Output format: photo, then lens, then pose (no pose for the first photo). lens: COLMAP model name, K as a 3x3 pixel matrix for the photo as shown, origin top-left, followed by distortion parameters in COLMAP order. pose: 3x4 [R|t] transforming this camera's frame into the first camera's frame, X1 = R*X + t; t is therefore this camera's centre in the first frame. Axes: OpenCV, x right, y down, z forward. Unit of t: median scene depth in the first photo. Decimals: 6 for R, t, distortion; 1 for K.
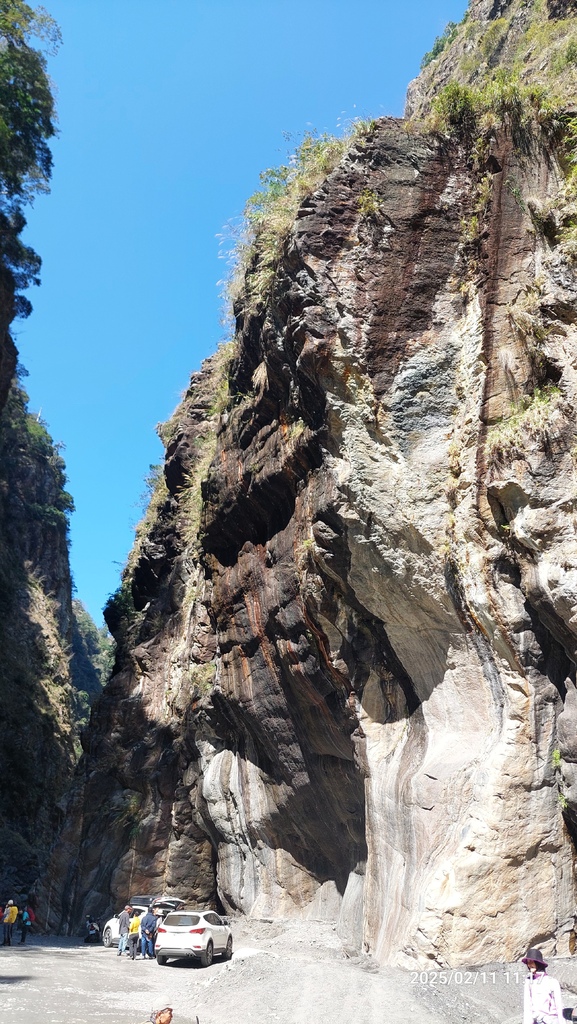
lens RADIAL K [[718.4, 0, 273.0], [0, 718.4, 512.3], [0, 0, 1]] dist [0.107189, -0.162731]
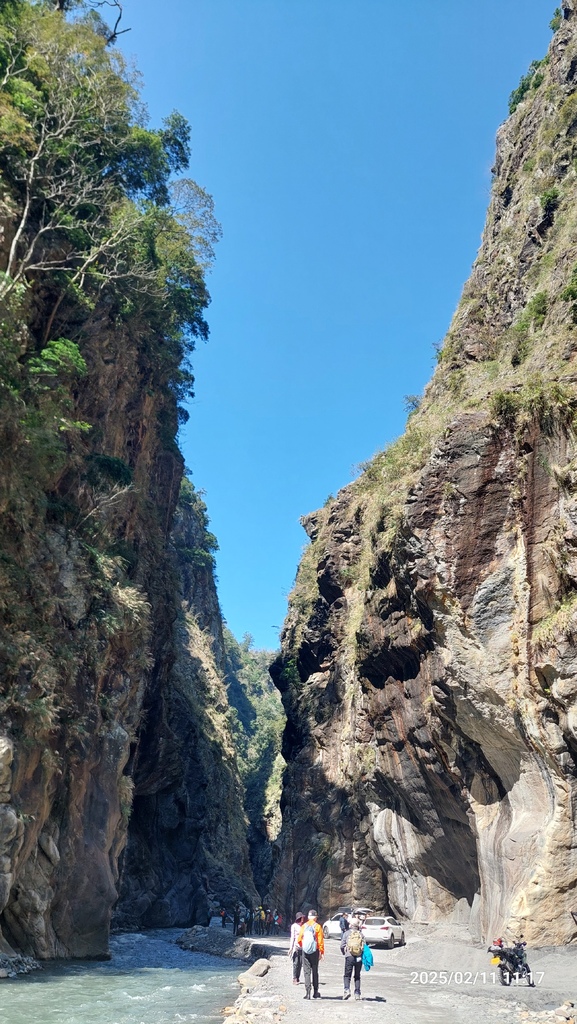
lens RADIAL K [[702.8, 0, 288.5], [0, 702.8, 512.0], [0, 0, 1]] dist [0.071406, -0.090080]
pose [[0.985082, -0.080052, -0.152333, 0.009132], [0.077405, 0.996729, -0.023234, -0.345976], [0.153695, 0.011096, 0.988056, -0.634551]]
